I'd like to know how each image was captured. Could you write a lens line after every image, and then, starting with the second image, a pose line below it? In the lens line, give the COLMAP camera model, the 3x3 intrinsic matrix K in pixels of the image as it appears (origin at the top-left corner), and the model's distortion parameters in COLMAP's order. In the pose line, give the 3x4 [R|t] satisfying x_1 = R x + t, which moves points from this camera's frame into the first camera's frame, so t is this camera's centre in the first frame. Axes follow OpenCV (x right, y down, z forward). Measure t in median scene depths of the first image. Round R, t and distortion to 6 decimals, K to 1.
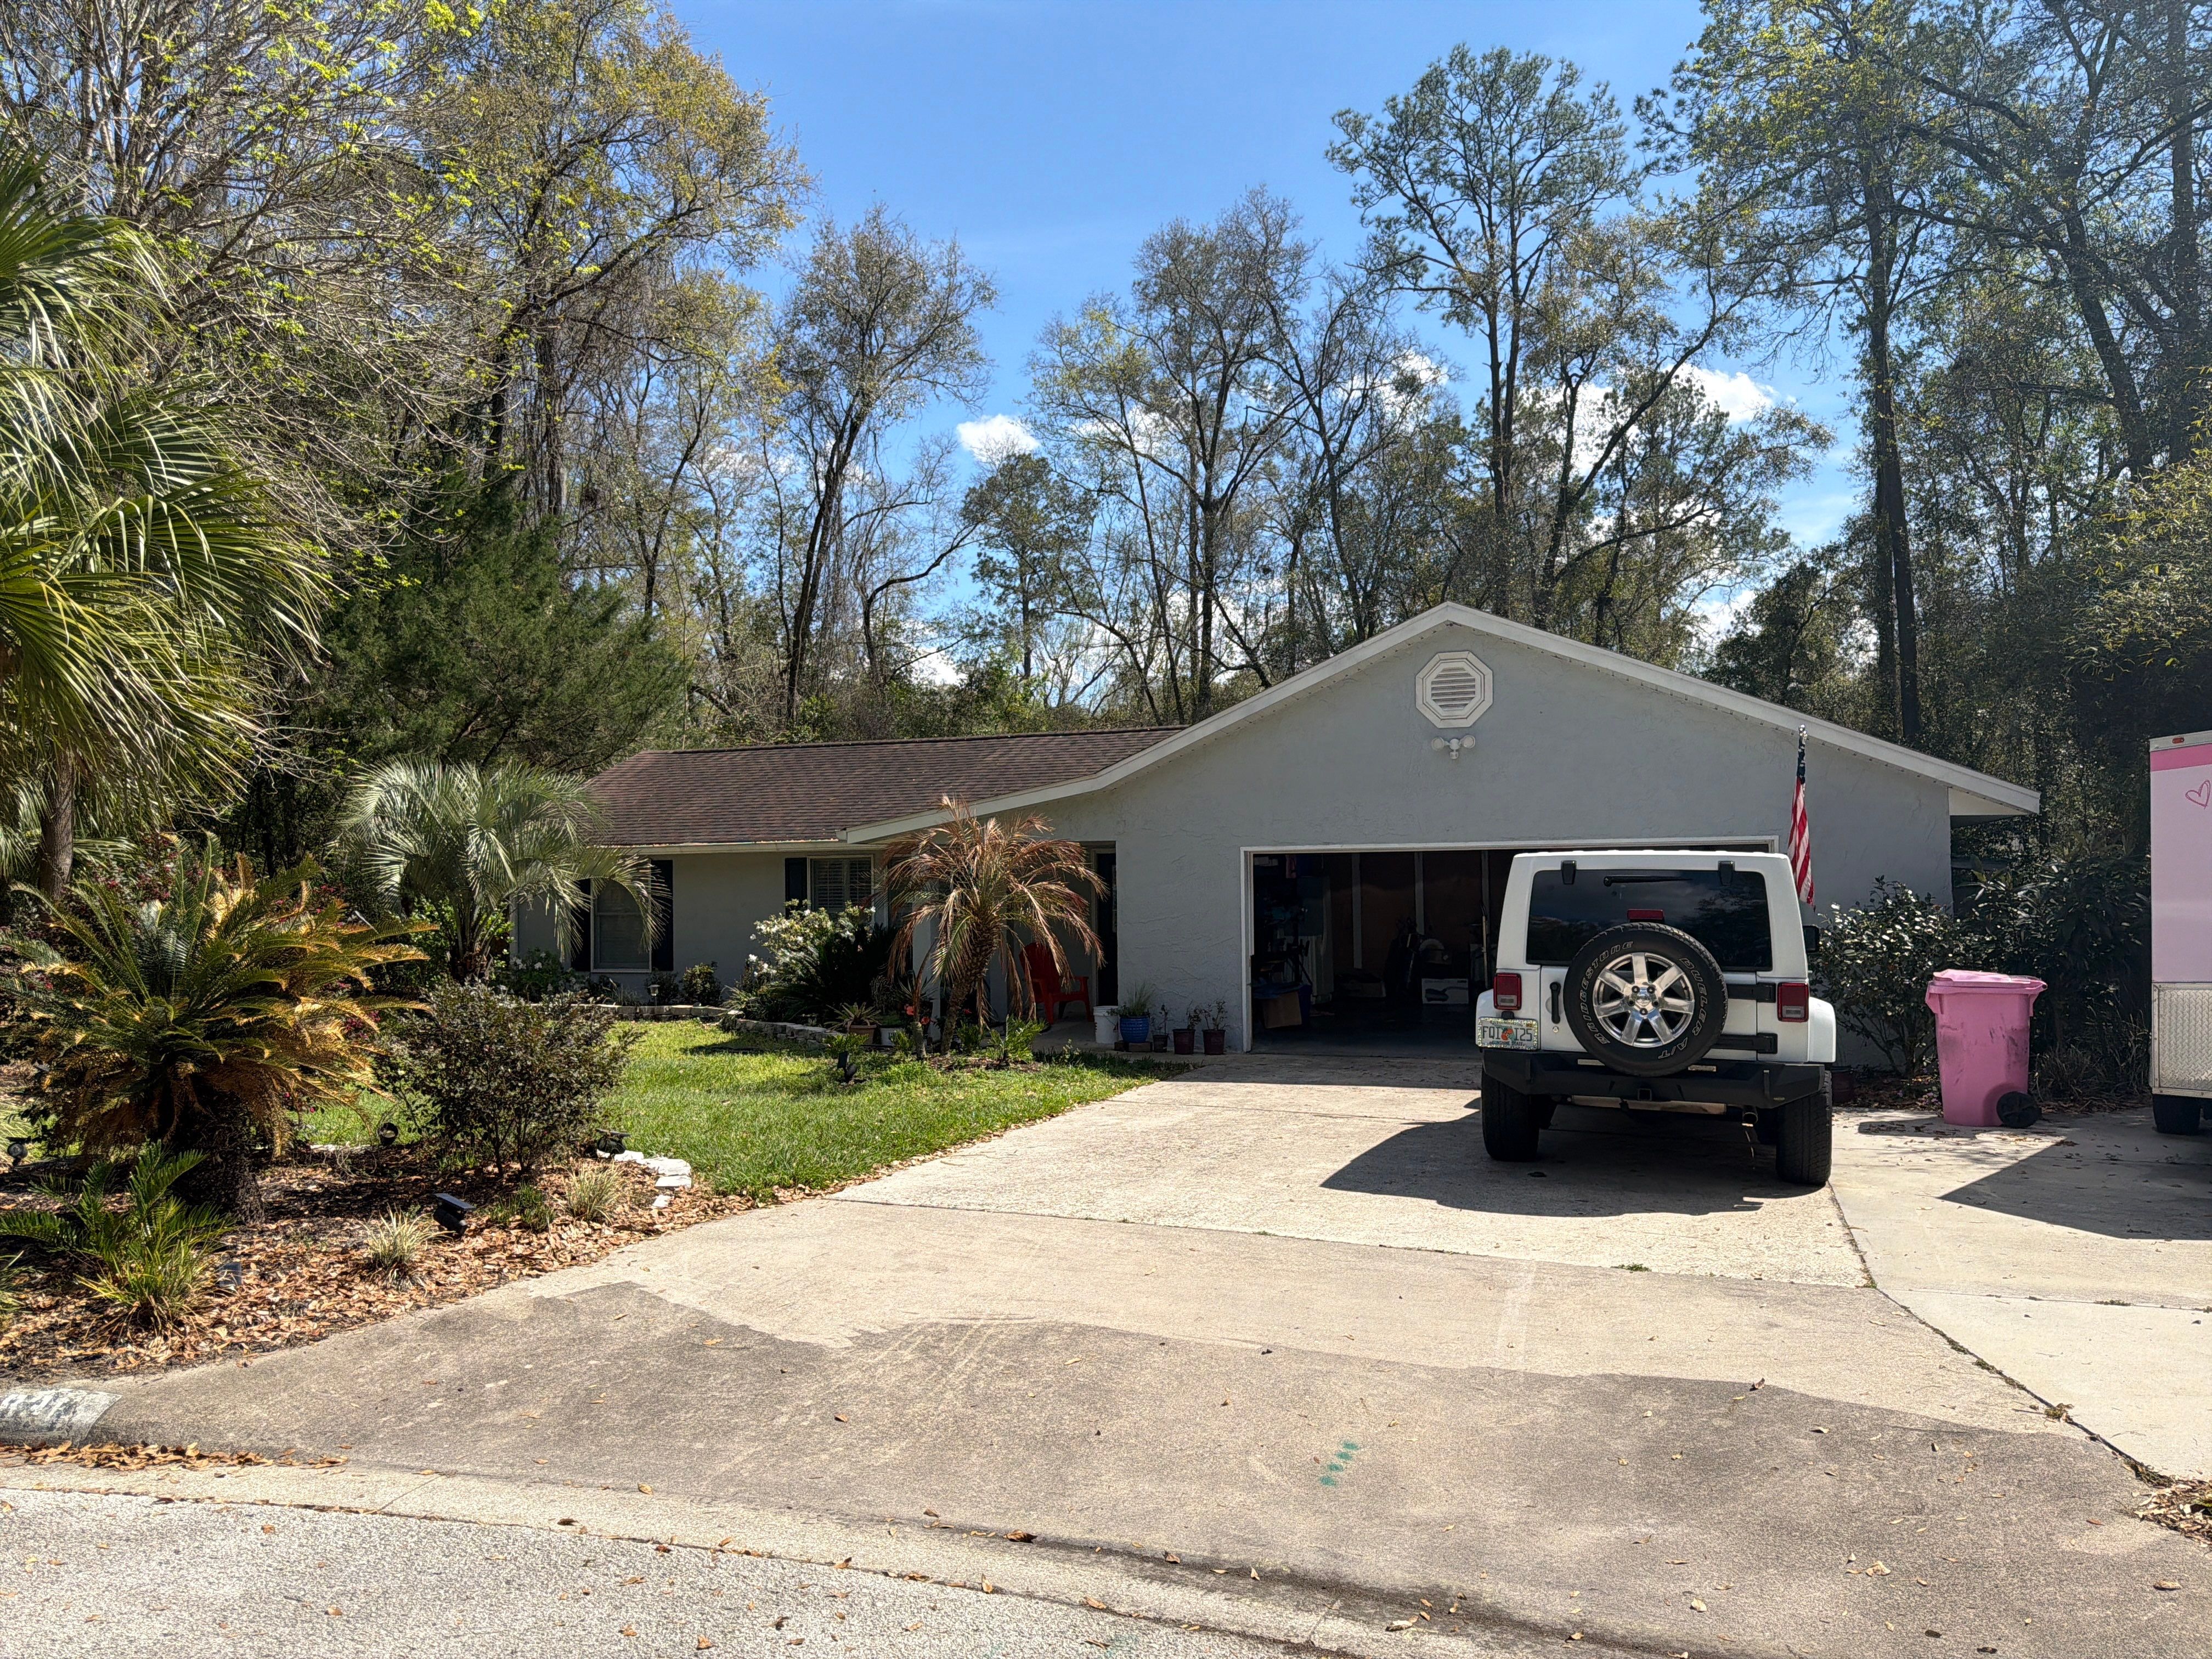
lens RADIAL K [[1588.5, 0, 1098.5], [0, 1588.5, 848.3], [0, 0, 1]] dist [0.025619, -0.029094]
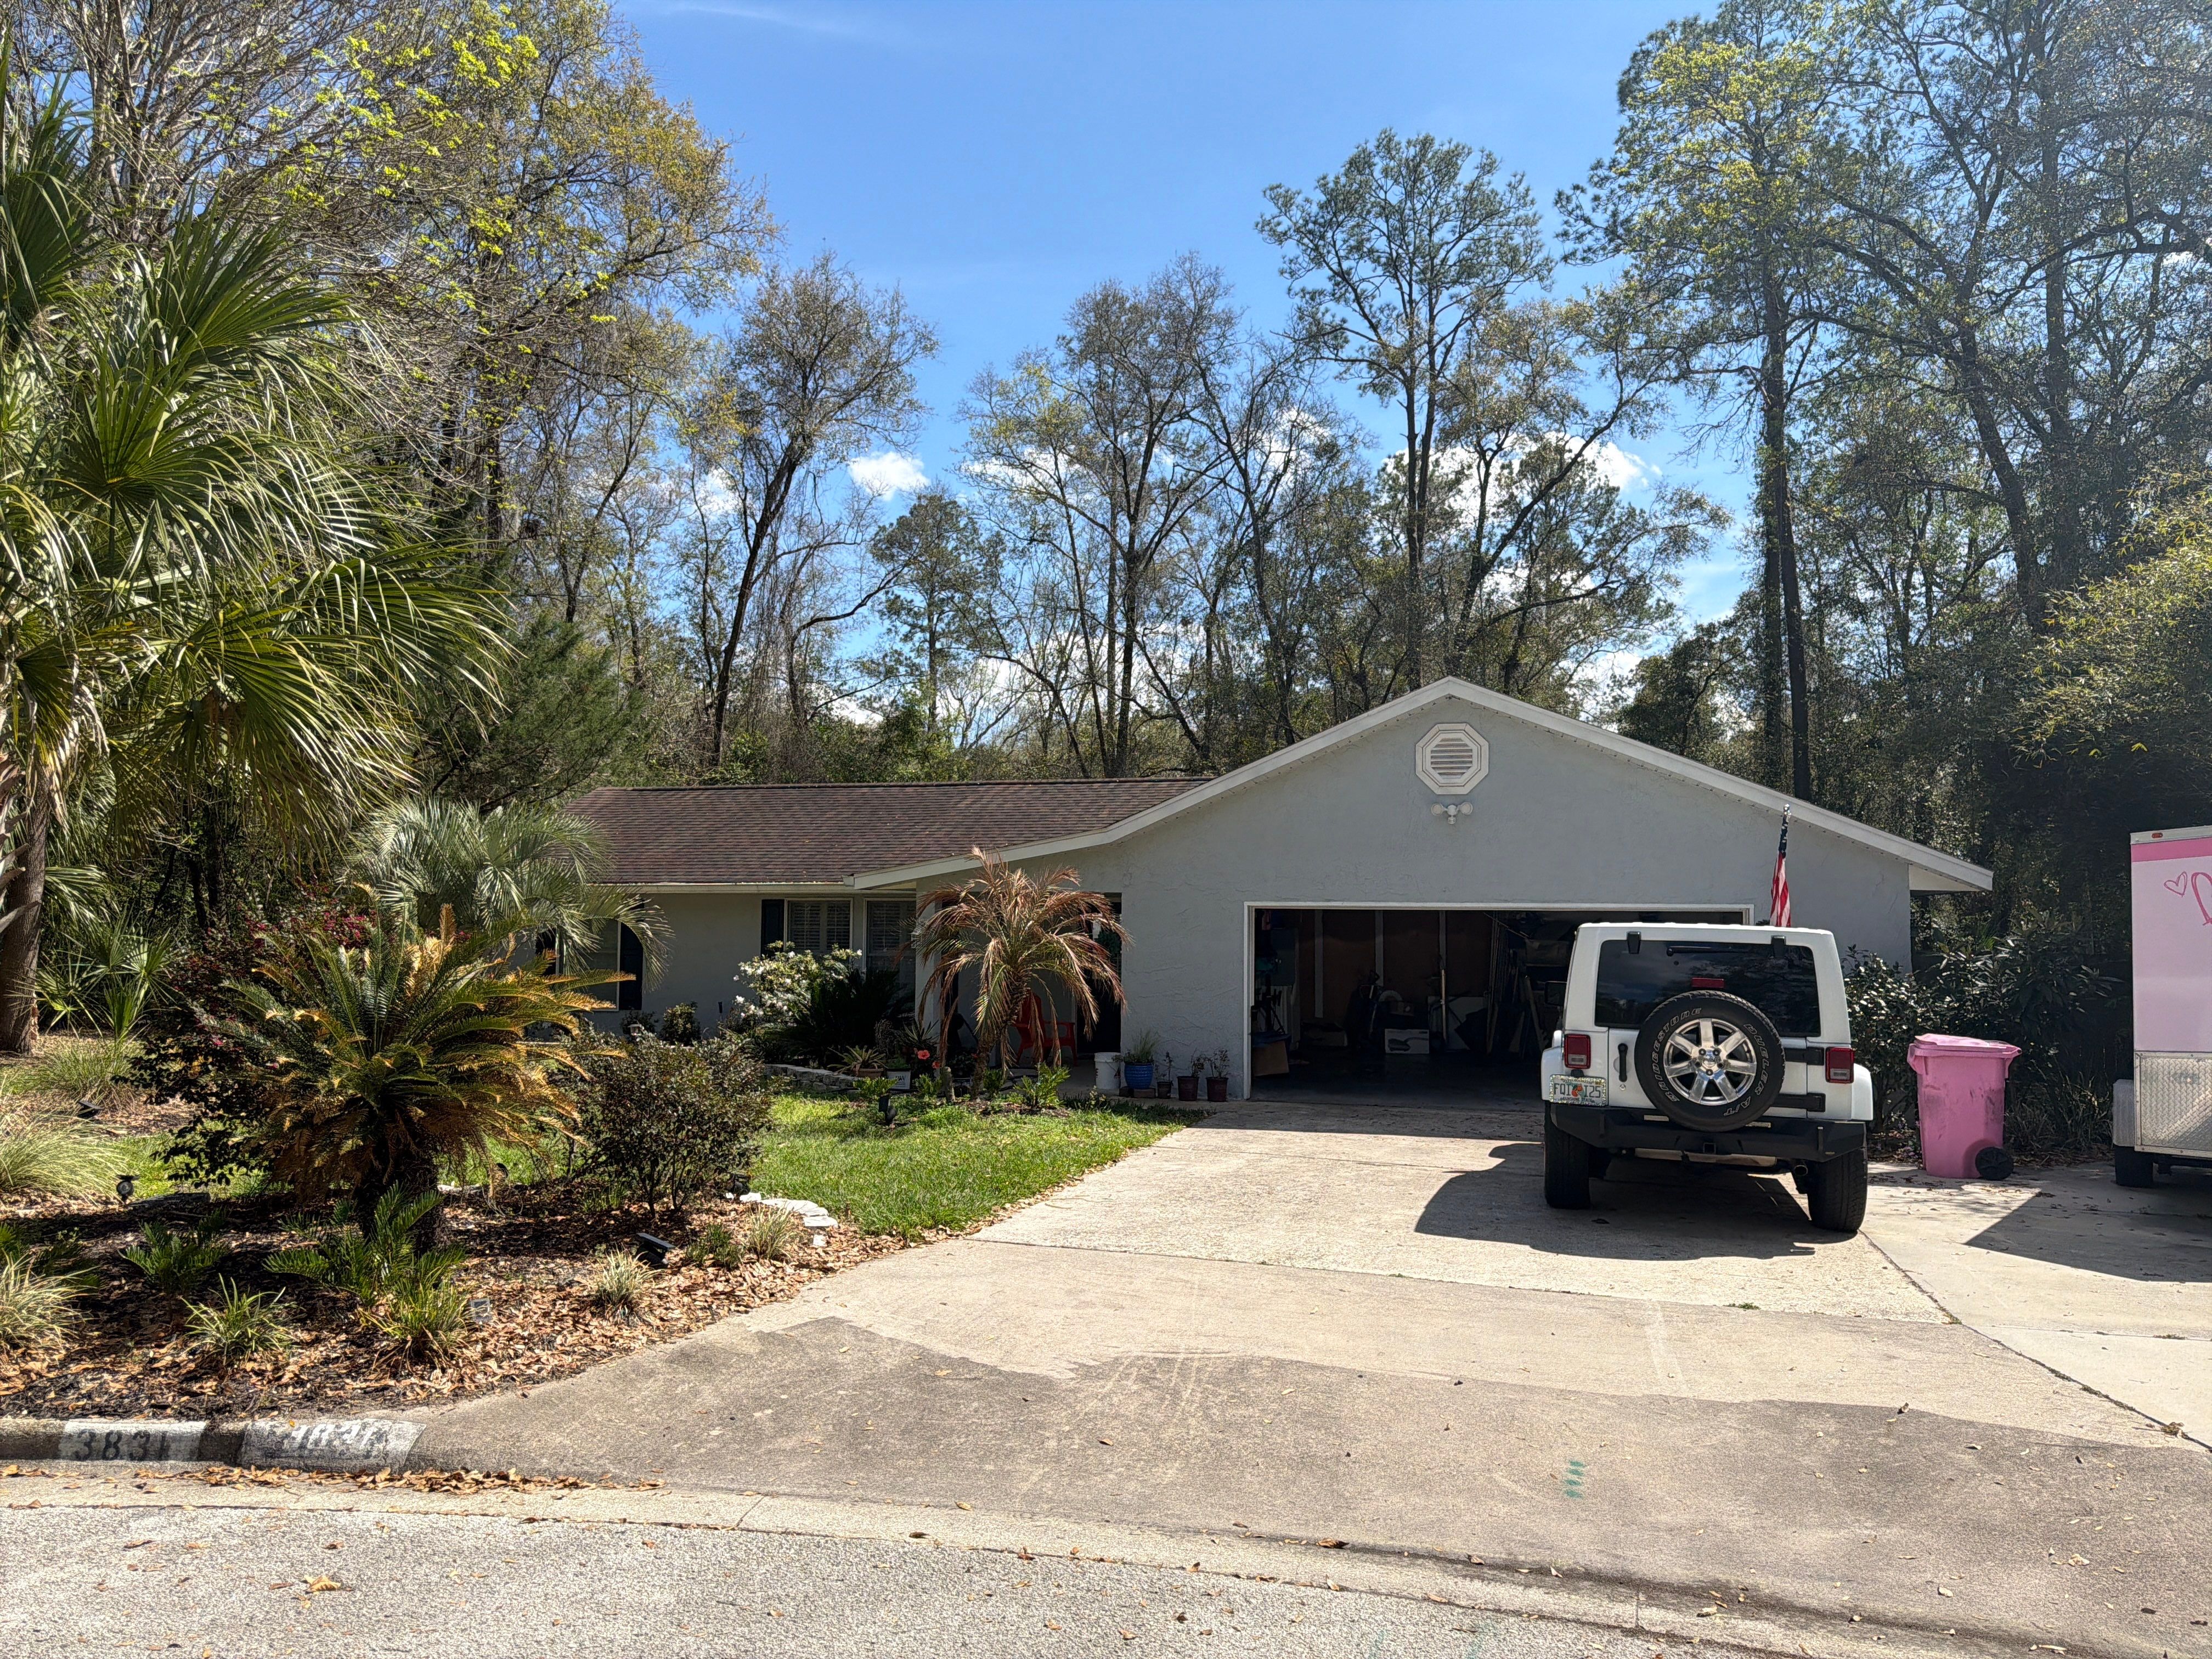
lens RADIAL K [[1588.5, 0, 1098.5], [0, 1588.5, 848.3], [0, 0, 1]] dist [0.025619, -0.029094]
pose [[0.996478, 0.024059, 0.080332, -0.144744], [-0.022099, 0.999438, -0.025206, -0.012732], [-0.080894, 0.023342, 0.996449, -0.055958]]
